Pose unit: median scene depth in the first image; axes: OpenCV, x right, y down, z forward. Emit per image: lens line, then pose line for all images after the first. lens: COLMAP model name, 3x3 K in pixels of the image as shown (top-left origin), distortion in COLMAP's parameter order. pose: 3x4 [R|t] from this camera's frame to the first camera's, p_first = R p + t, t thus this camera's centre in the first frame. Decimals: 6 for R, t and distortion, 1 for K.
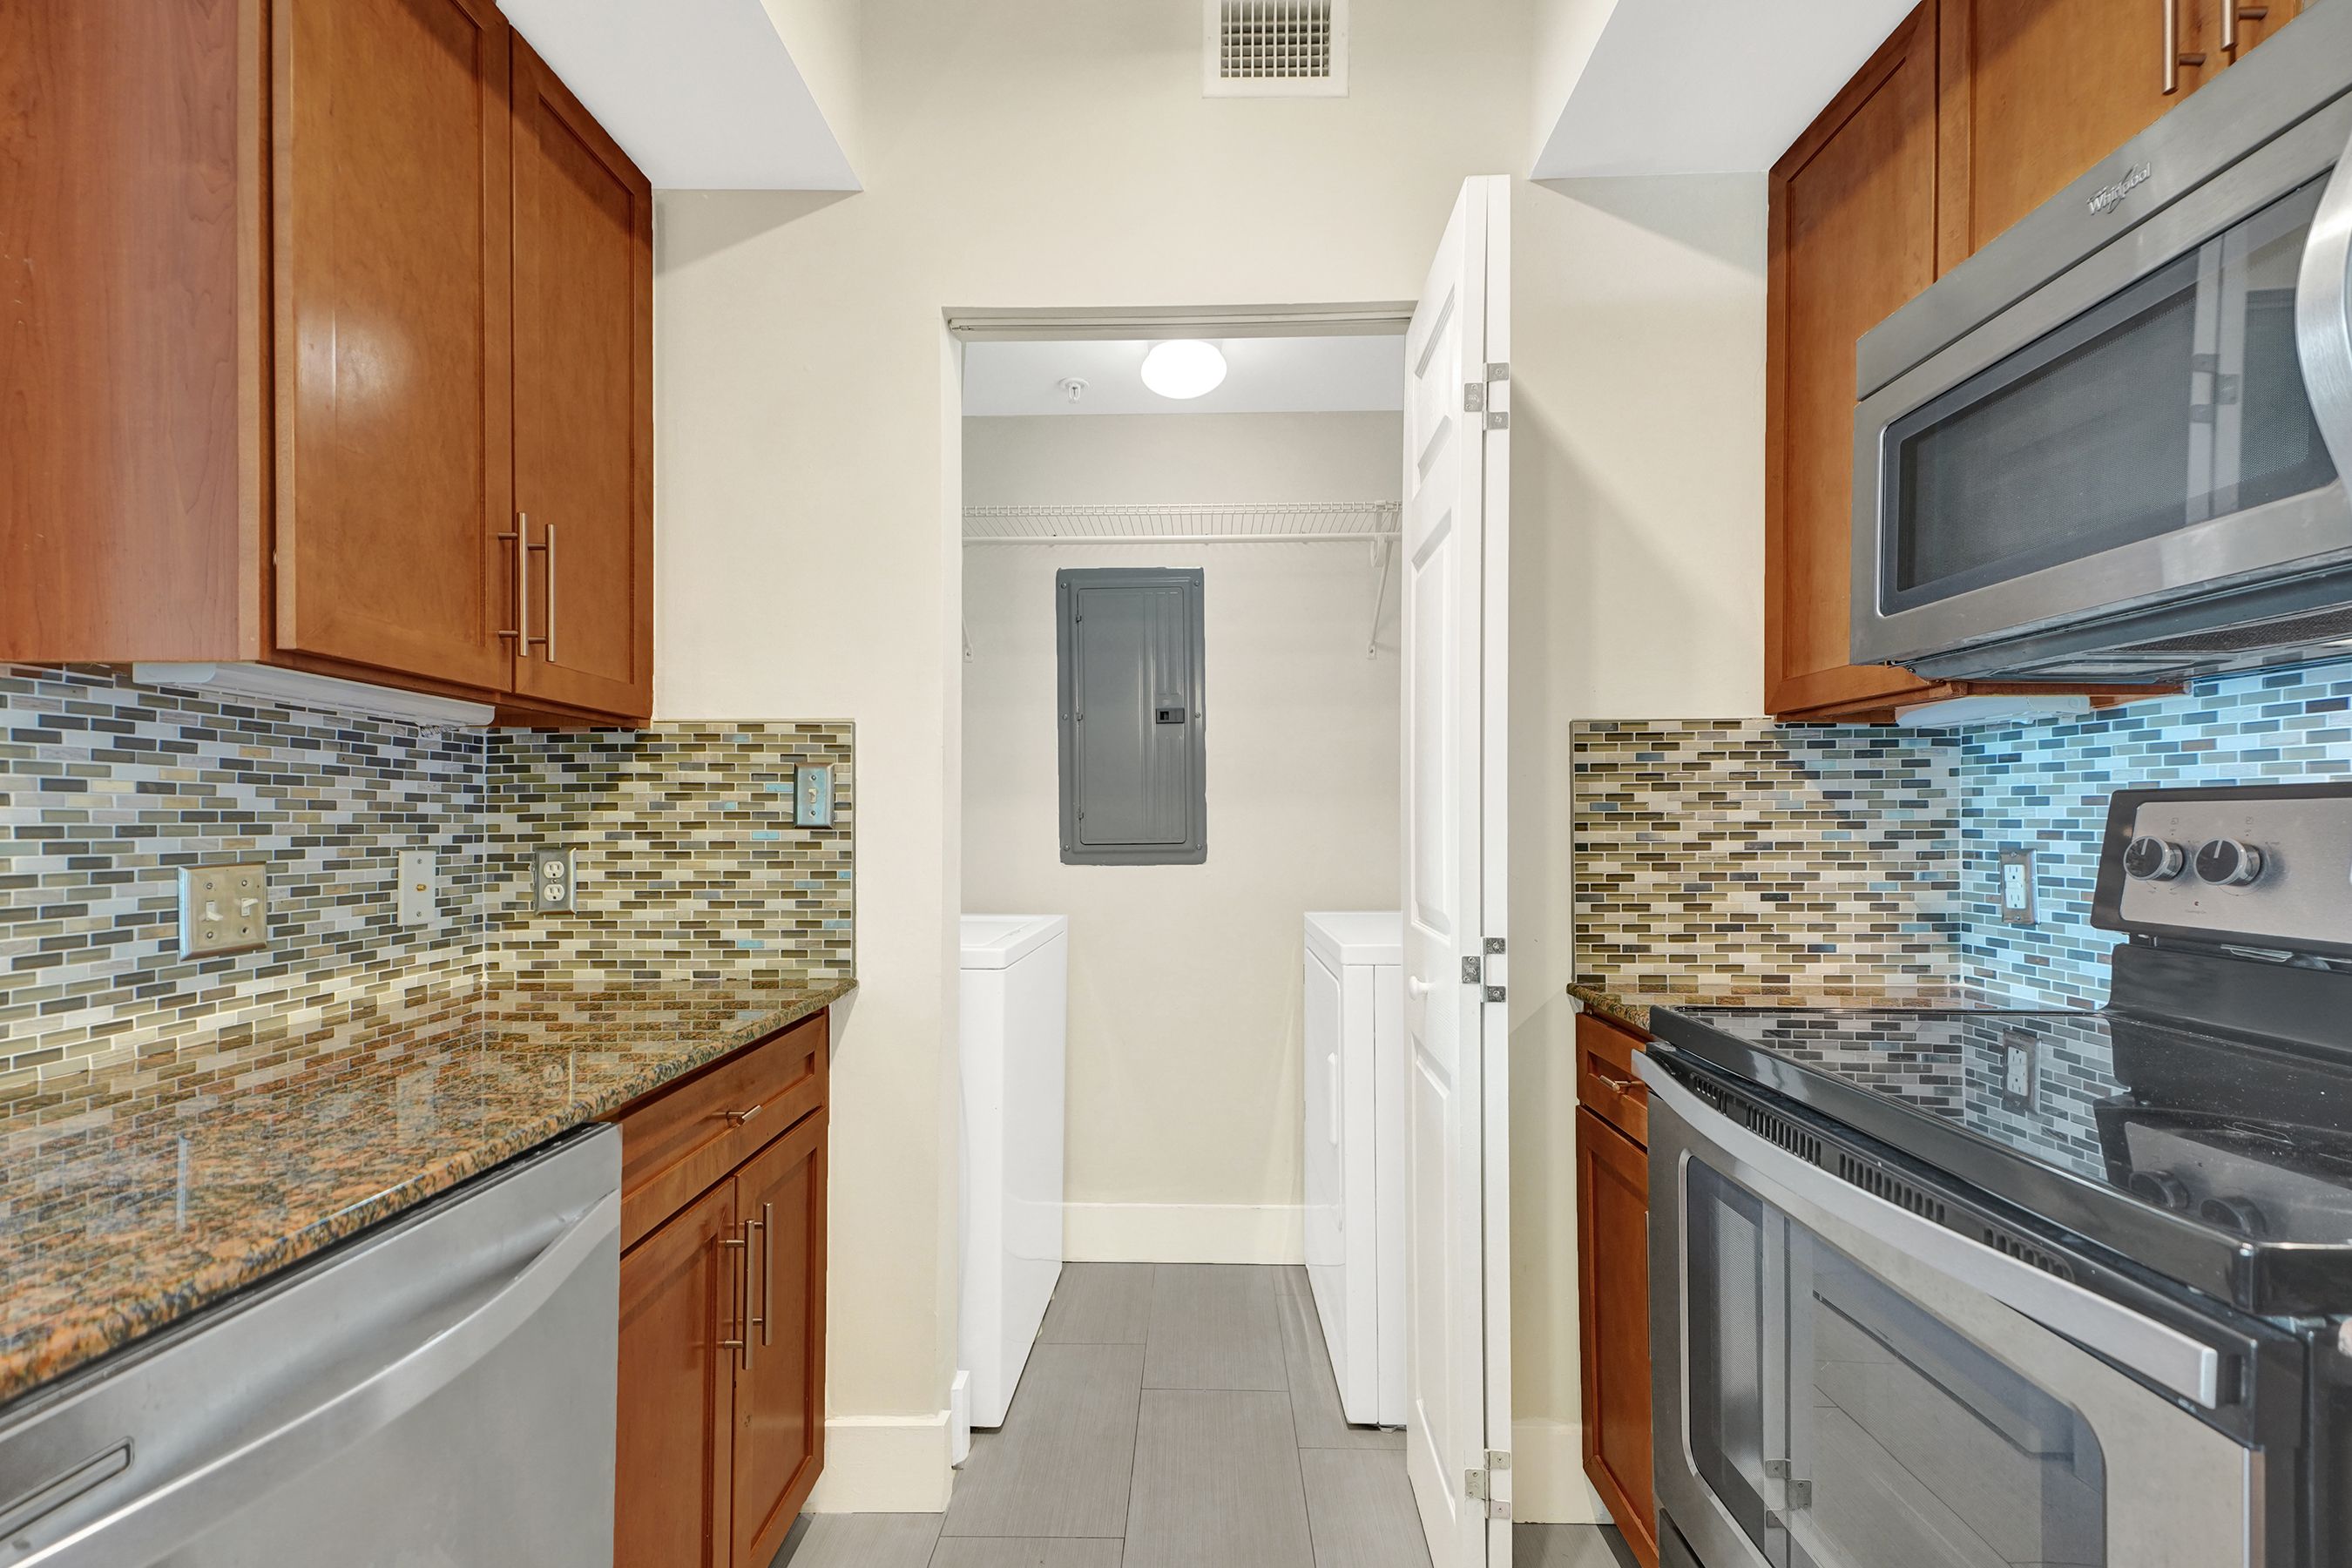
lens RADIAL K [[1047.9, 0, 1191.5], [0, 1047.9, 806.9], [0, 0, 1]] dist [-0.001959, 0.001058]
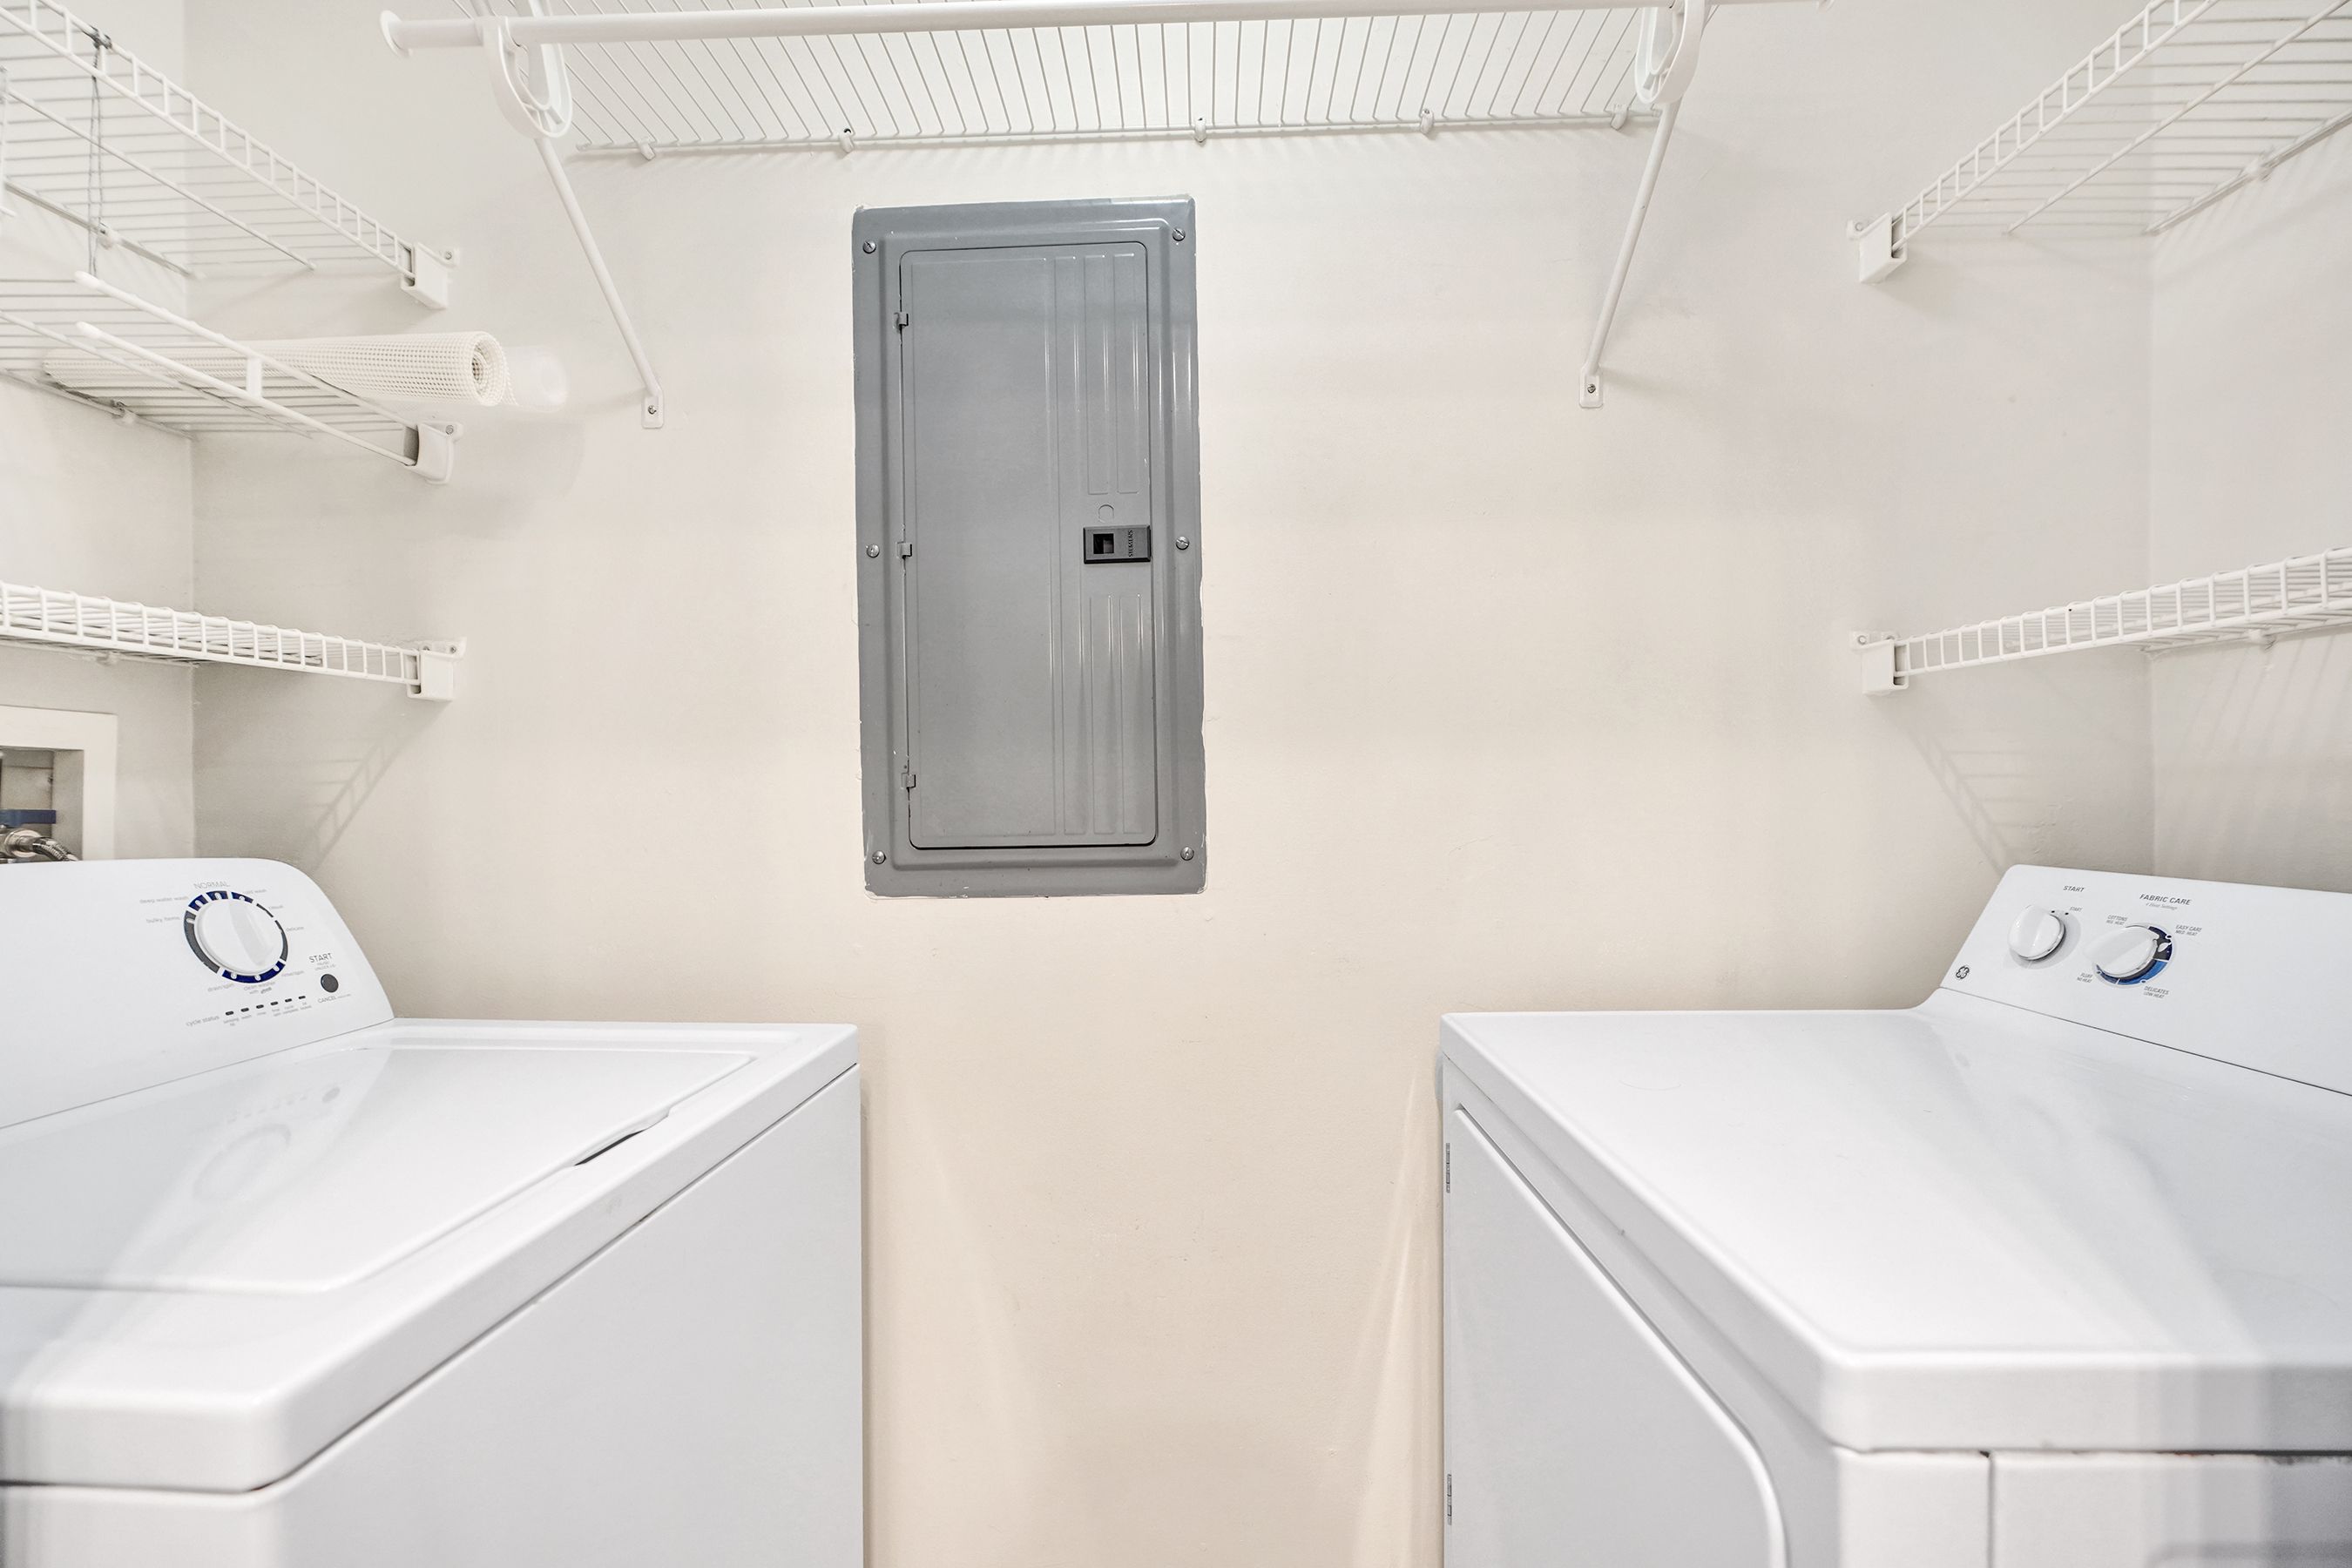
lens RADIAL K [[1047.9, 0, 1179.5], [0, 1047.9, 787.4], [0, 0, 1]] dist [-0.001959, 0.001058]
pose [[0.999924, -0.005936, -0.010777, 0.008897], [0.005977, 0.999975, 0.003815, 0.009676], [0.010754, -0.003879, 0.999935, 0.572176]]
